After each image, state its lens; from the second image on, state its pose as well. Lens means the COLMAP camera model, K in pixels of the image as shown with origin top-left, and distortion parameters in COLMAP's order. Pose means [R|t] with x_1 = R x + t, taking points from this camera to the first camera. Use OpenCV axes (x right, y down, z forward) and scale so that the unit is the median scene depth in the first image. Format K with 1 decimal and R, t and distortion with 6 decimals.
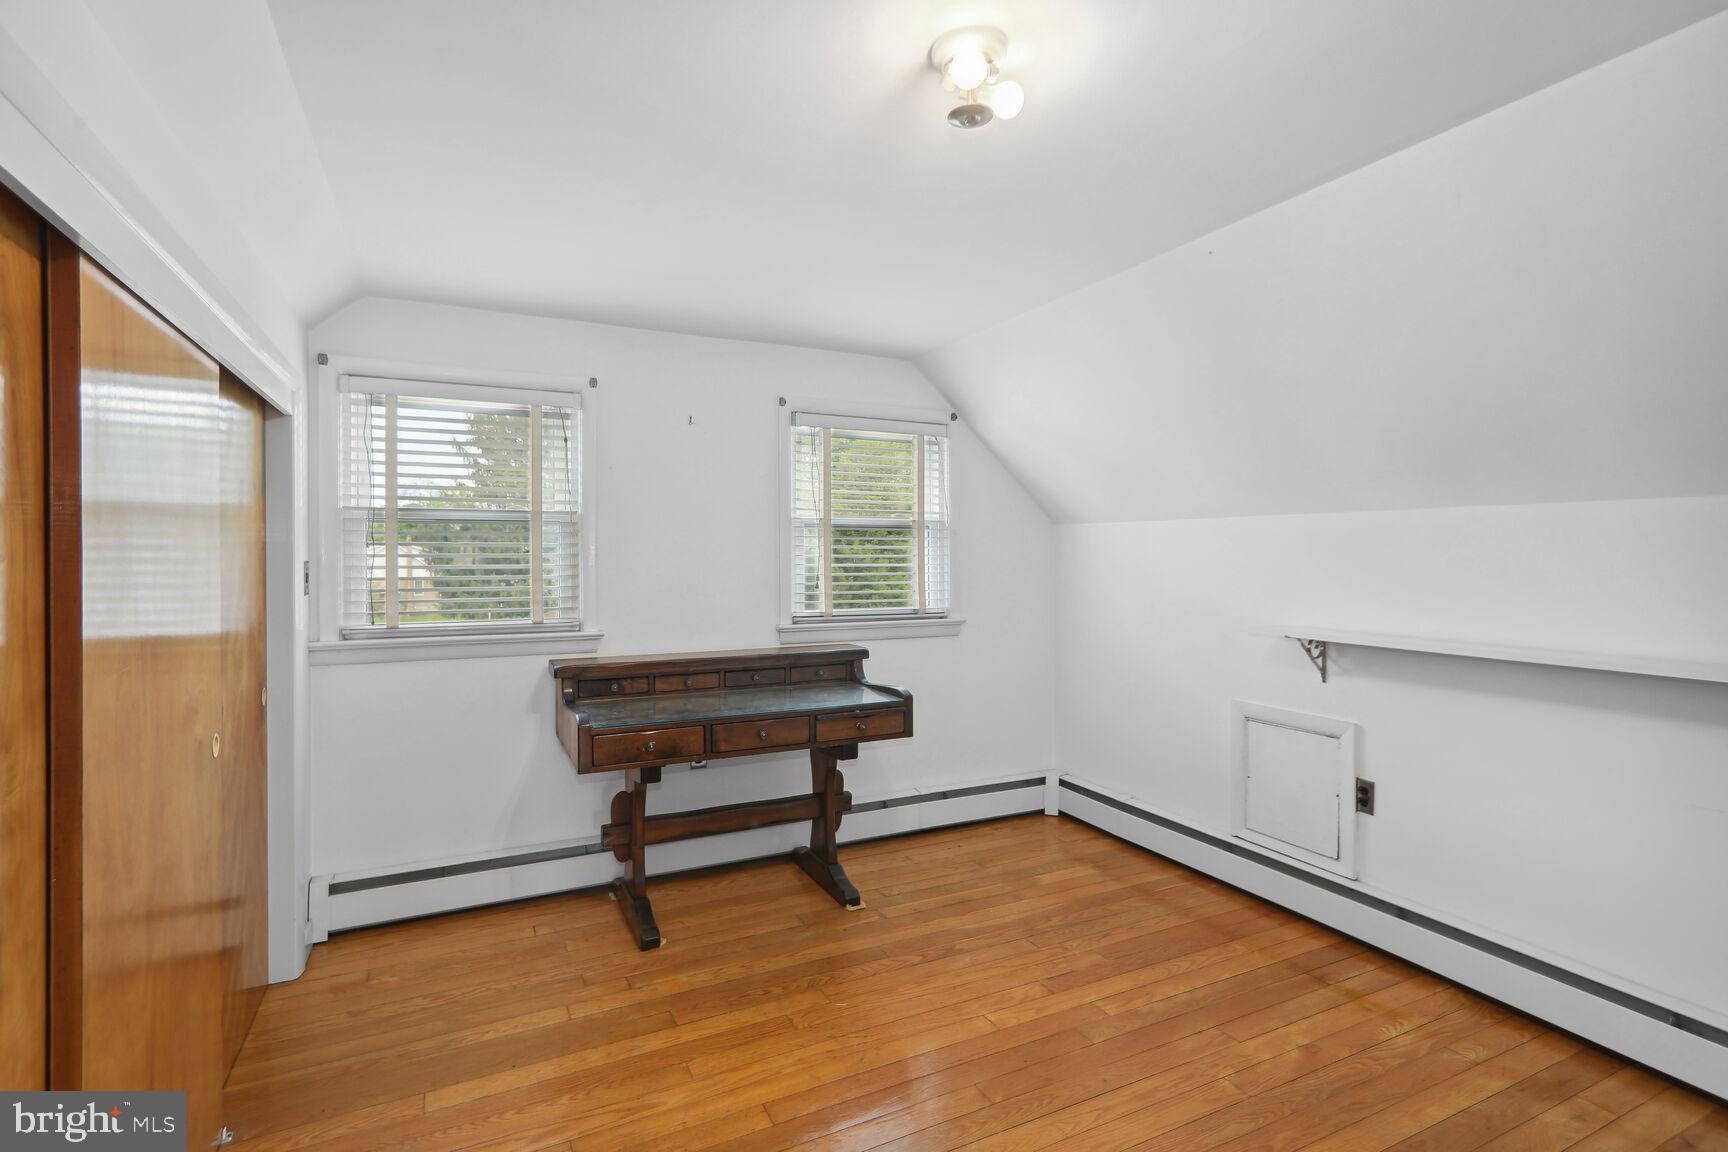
lens RADIAL K [[850.9, 0, 859.8], [0, 850.9, 565.2], [0, 0, 1]] dist [0.005409, 0.003026]
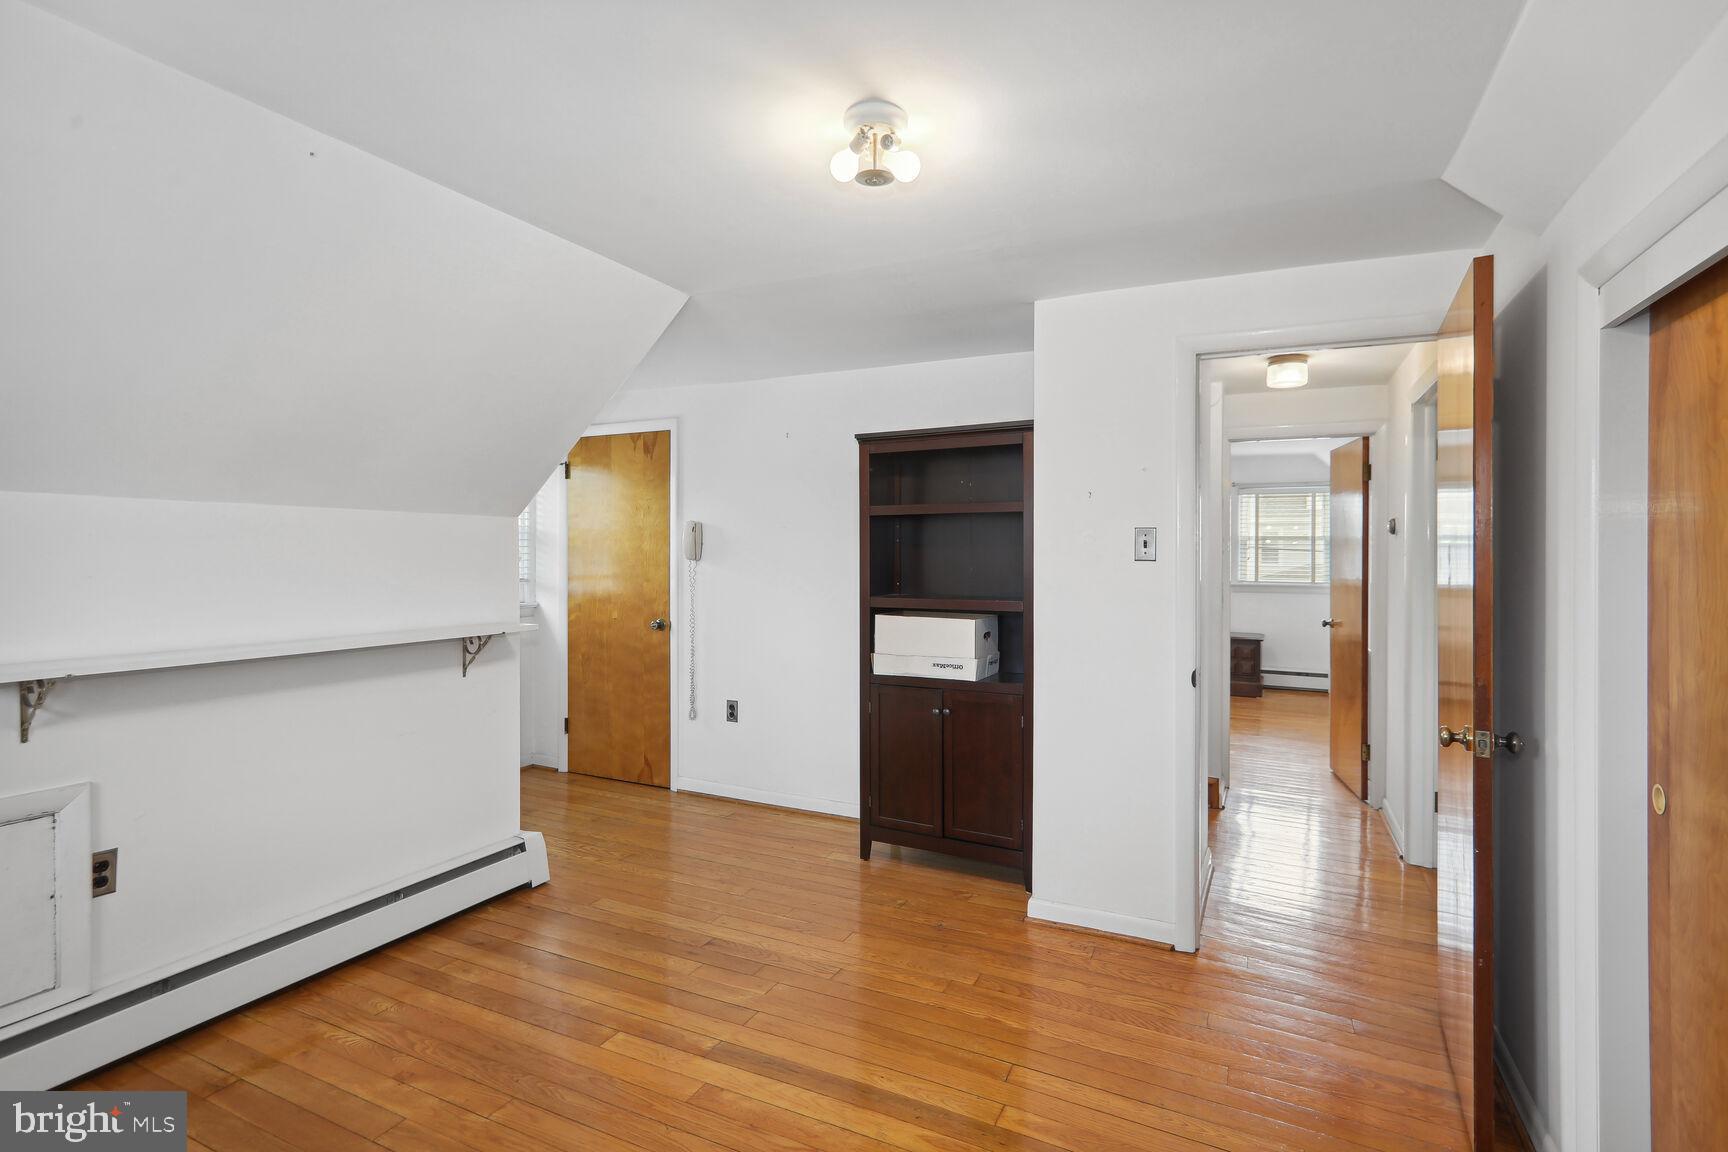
lens RADIAL K [[850.9, 0, 853.4], [0, 850.9, 560.4], [0, 0, 1]] dist [0.005409, 0.003026]
pose [[-0.621497, -0.017212, 0.783227, -0.402126], [-0.002508, 0.999797, 0.019981, -0.022339], [-0.783413, 0.010454, -0.621414, 0.927469]]
